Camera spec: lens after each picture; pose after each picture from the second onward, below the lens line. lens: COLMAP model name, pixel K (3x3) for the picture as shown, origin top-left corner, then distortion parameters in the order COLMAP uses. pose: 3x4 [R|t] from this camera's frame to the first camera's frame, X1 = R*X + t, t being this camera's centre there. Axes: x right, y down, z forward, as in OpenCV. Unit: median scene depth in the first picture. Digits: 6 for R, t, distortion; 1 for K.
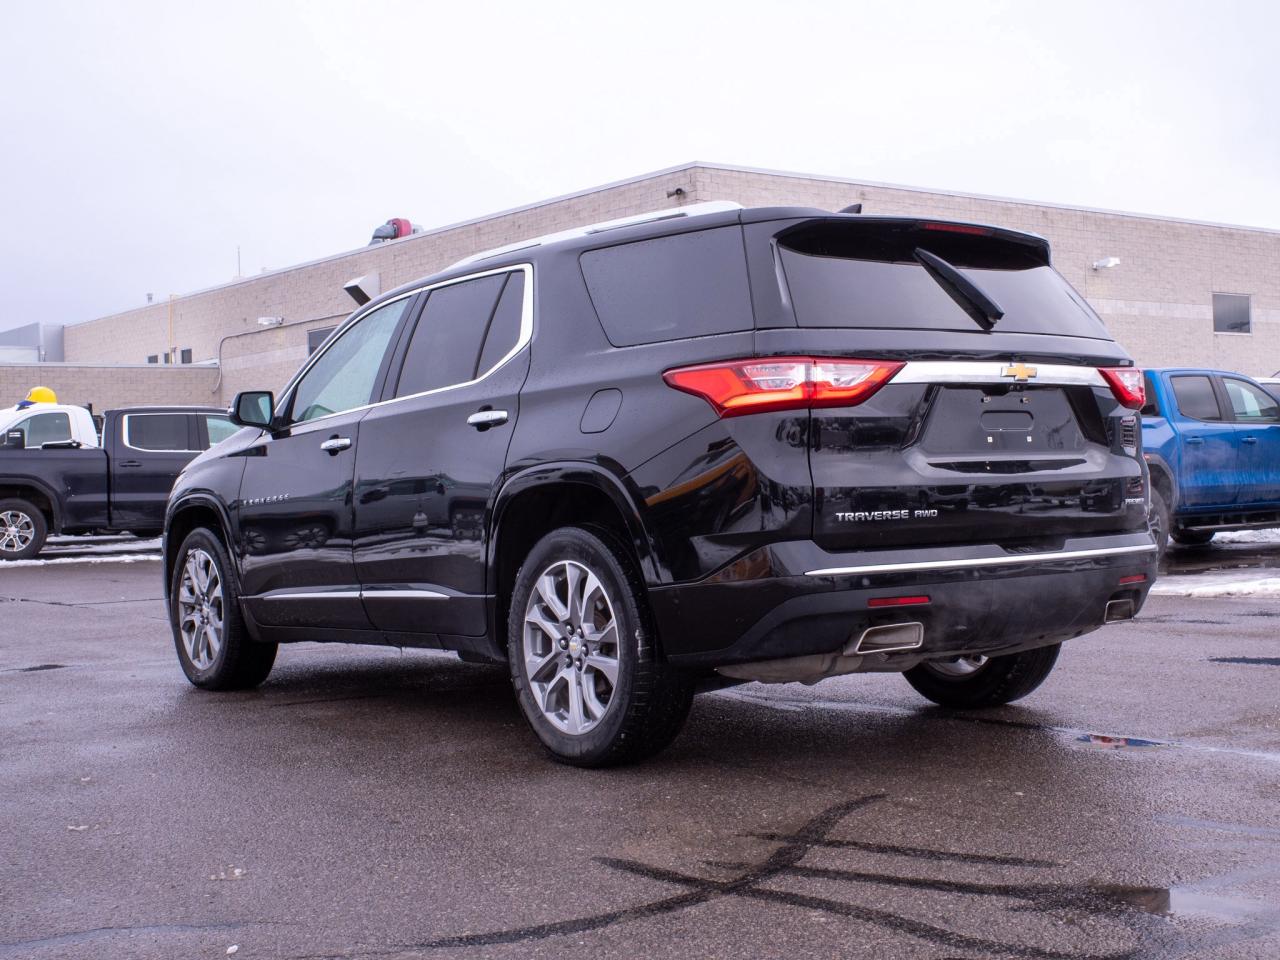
lens RADIAL K [[1750.2, 0, 640.0], [0, 1750.2, 480.0], [0, 0, 1]] dist [-0.049291, -0.067745]
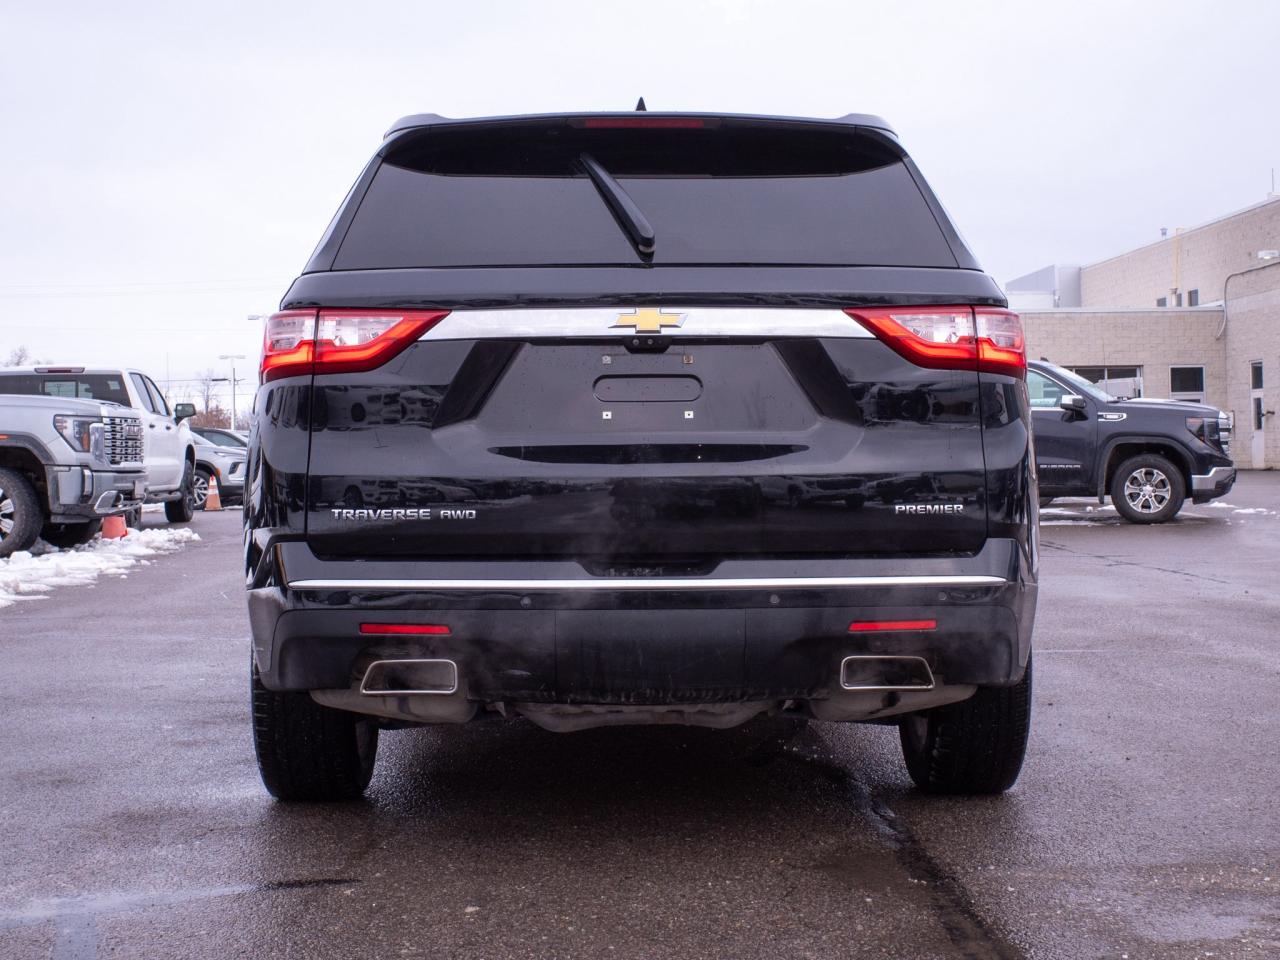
lens RADIAL K [[1929.4, 0, 641.3], [0, 1929.4, 451.0], [0, 0, 1]] dist [-0.025707, 0.071109]
pose [[0.792342, 0.022795, -0.609651, 0.118501], [-0.017450, 0.999740, 0.014700, -0.003492], [0.609828, -0.001009, 0.792534, 0.064660]]
